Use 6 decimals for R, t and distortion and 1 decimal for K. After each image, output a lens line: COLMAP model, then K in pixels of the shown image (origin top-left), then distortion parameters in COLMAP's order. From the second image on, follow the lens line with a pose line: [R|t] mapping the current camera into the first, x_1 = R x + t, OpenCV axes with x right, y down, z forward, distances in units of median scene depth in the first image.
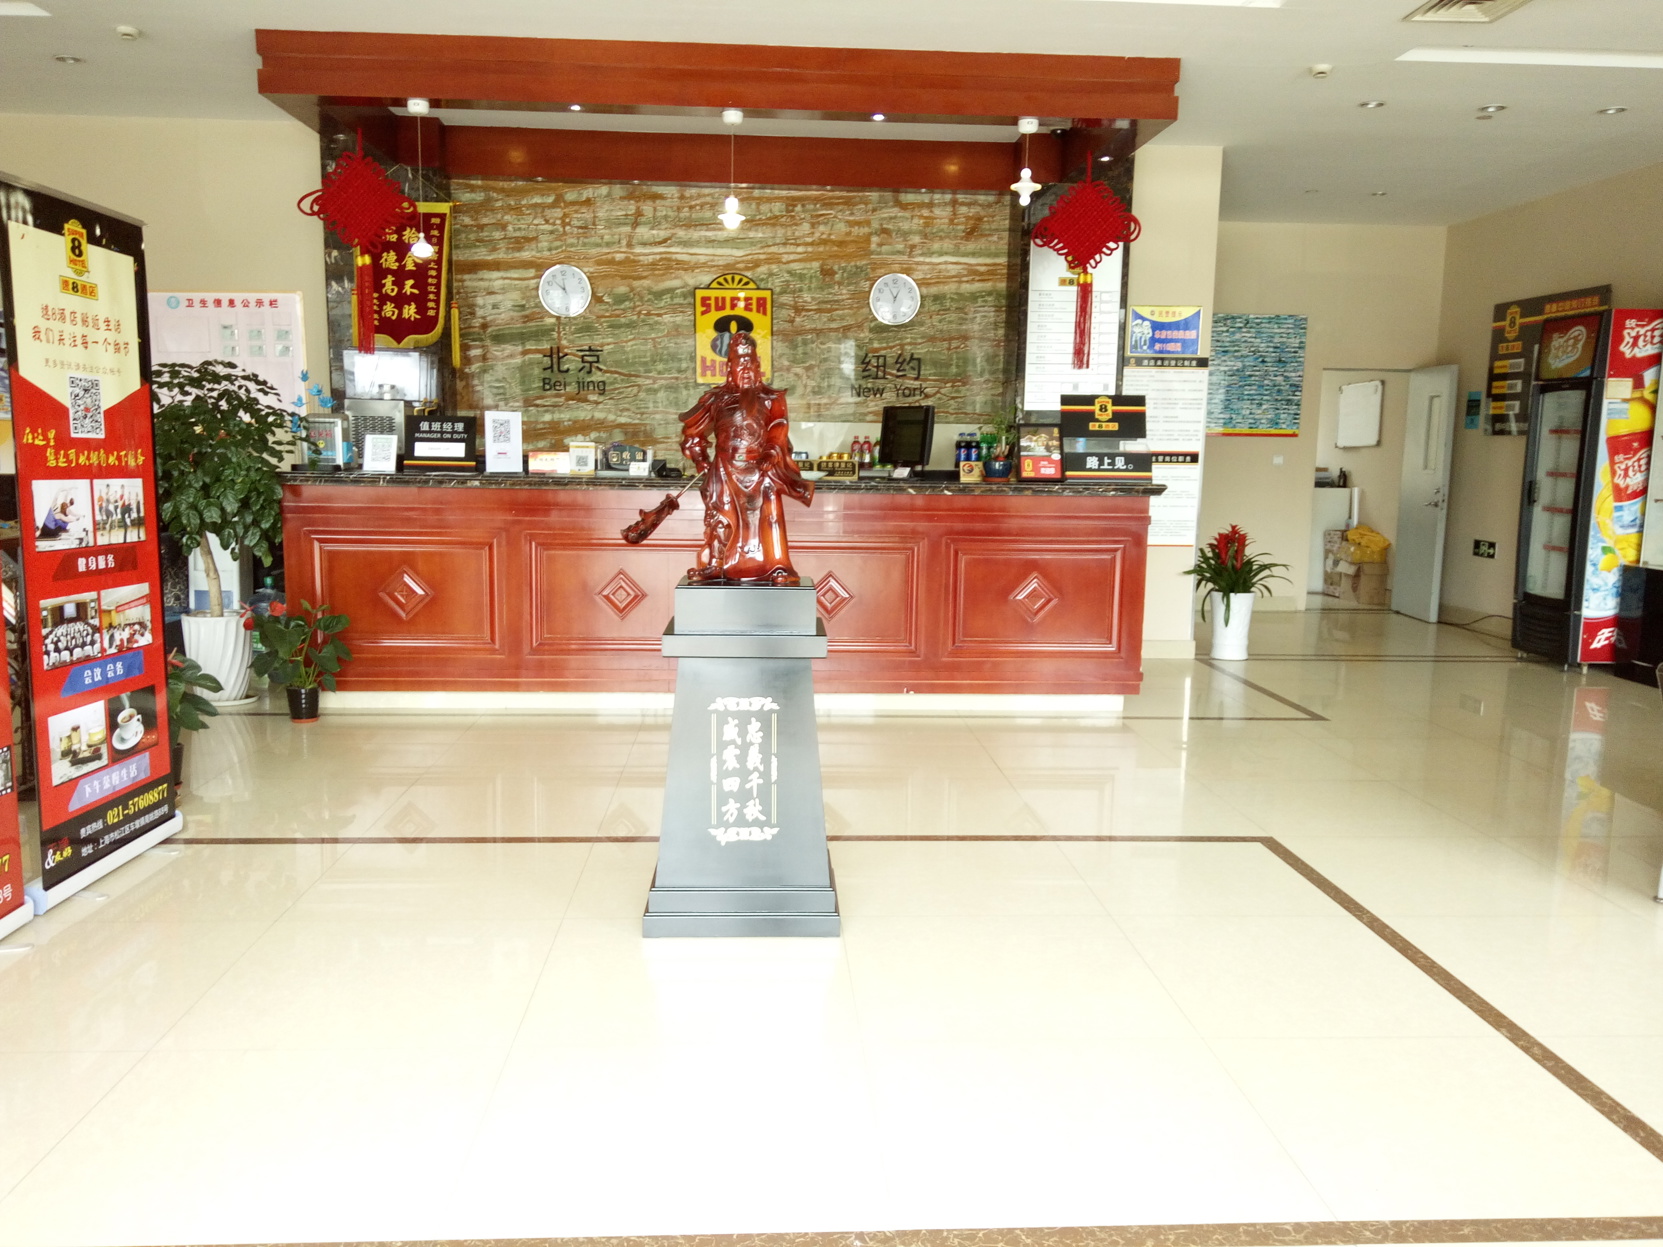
lens RADIAL K [[1292.5, 0, 839.6], [0, 1292.5, 621.7], [0, 0, 1]] dist [0.019556, -0.006442]
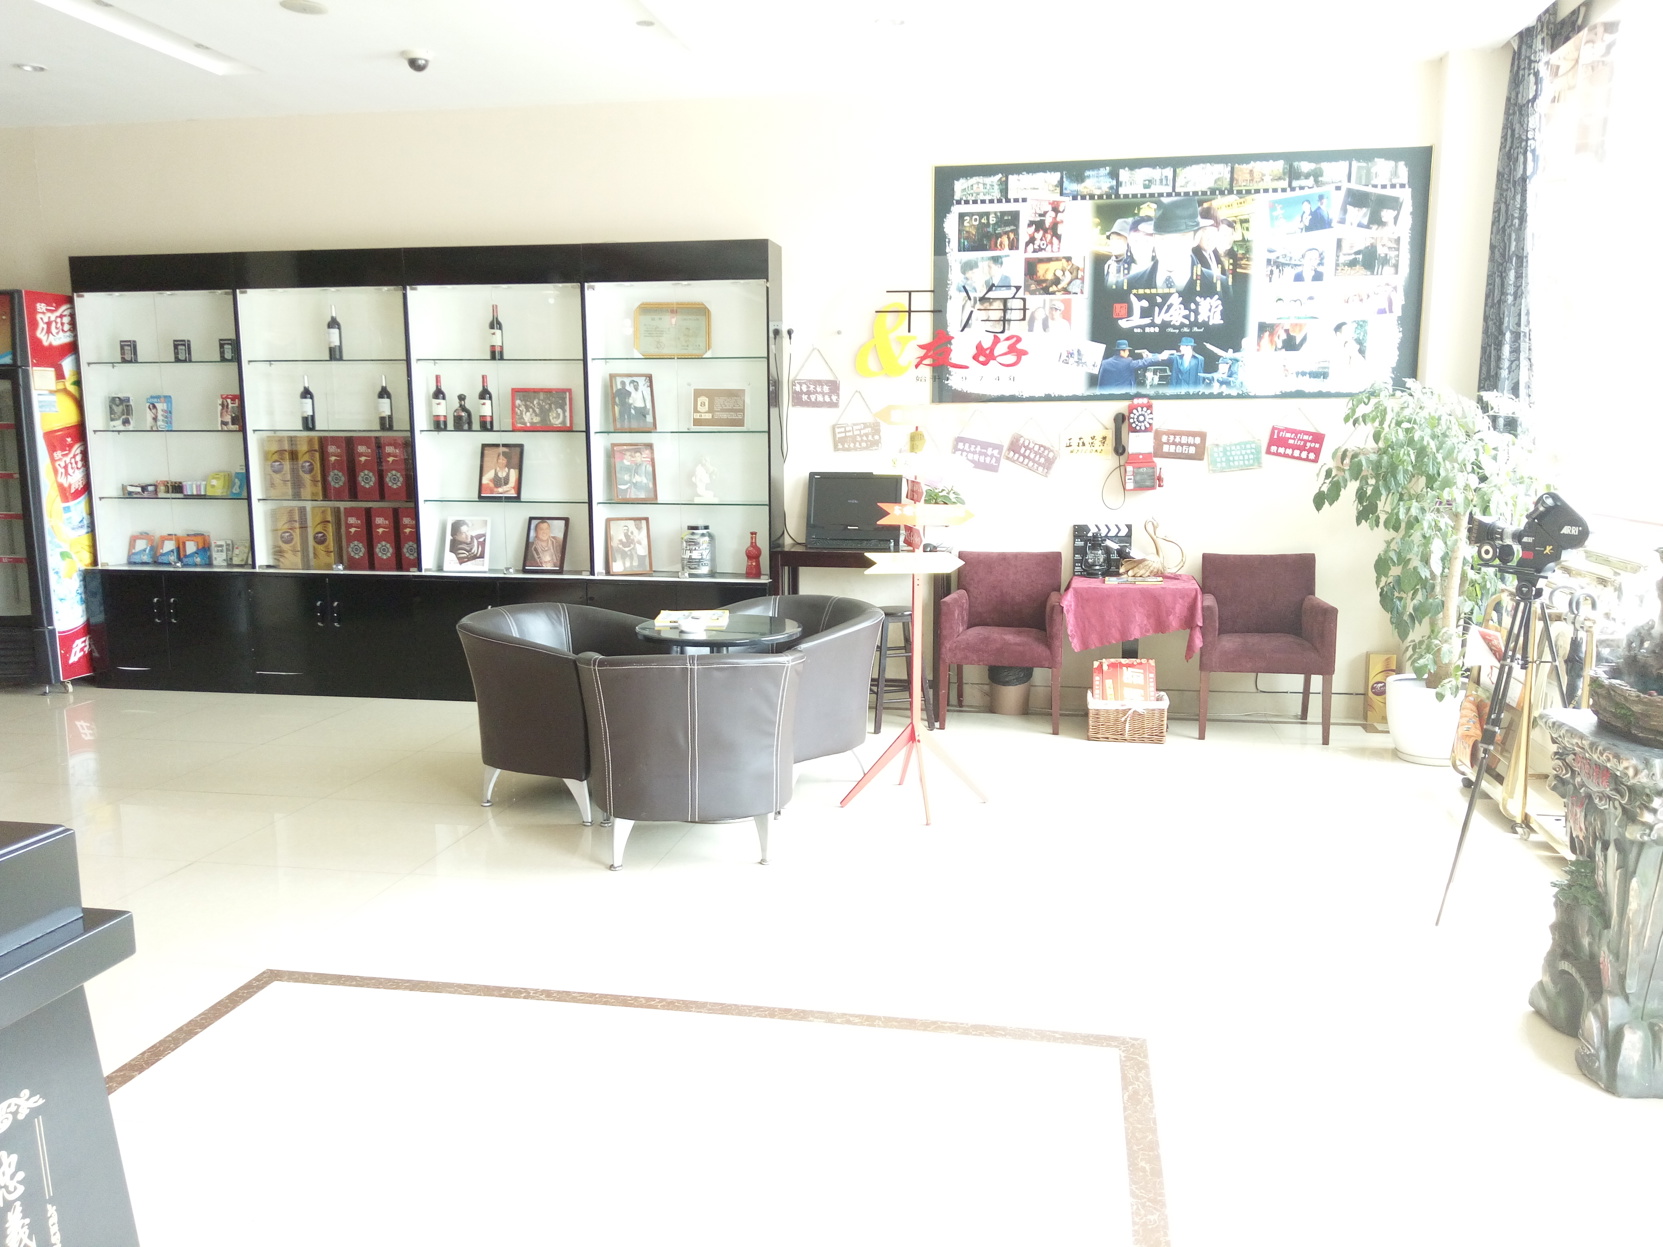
lens RADIAL K [[1292.5, 0, 835.0], [0, 1292.5, 625.8], [0, 0, 1]] dist [0.019556, -0.006442]
pose [[0.241831, -0.159479, 0.957123, -0.166372], [0.136276, 0.982206, 0.129227, -0.051074], [-0.960701, 0.099181, 0.259261, 0.245756]]
